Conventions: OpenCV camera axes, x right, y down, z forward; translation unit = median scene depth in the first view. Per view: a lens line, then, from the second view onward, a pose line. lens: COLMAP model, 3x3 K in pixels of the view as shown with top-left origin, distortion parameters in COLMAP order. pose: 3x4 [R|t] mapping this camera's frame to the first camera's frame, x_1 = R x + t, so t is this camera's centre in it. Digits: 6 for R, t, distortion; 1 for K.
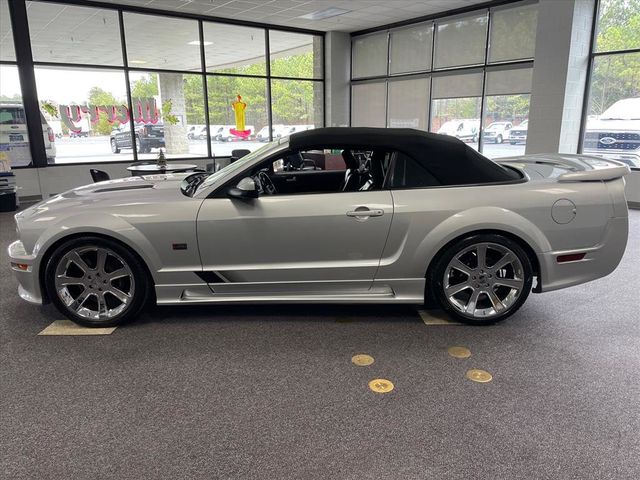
lens RADIAL K [[486.5, 0, 320.0], [0, 486.5, 240.0], [0, 0, 1]] dist [0.006450, 0.002693]
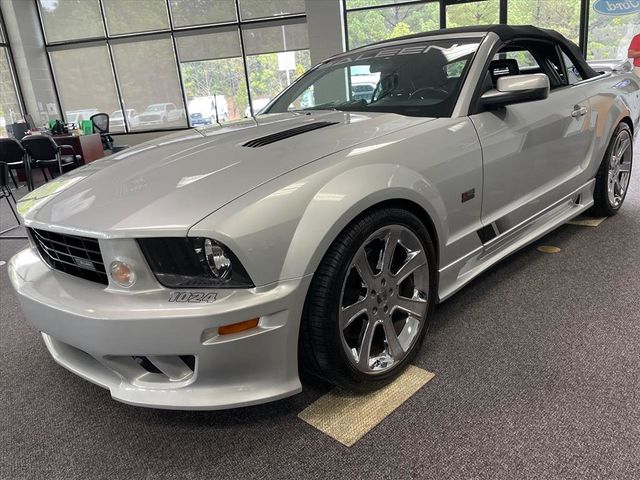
lens RADIAL K [[479.1, 0, 320.0], [0, 479.1, 240.0], [0, 0, 1]] dist [-0.005719, -0.006908]
pose [[0.693403, -0.256417, 0.673381, -0.266824], [0.242796, 0.963032, 0.116699, -0.015635], [-0.678412, 0.082575, 0.730027, 0.213435]]
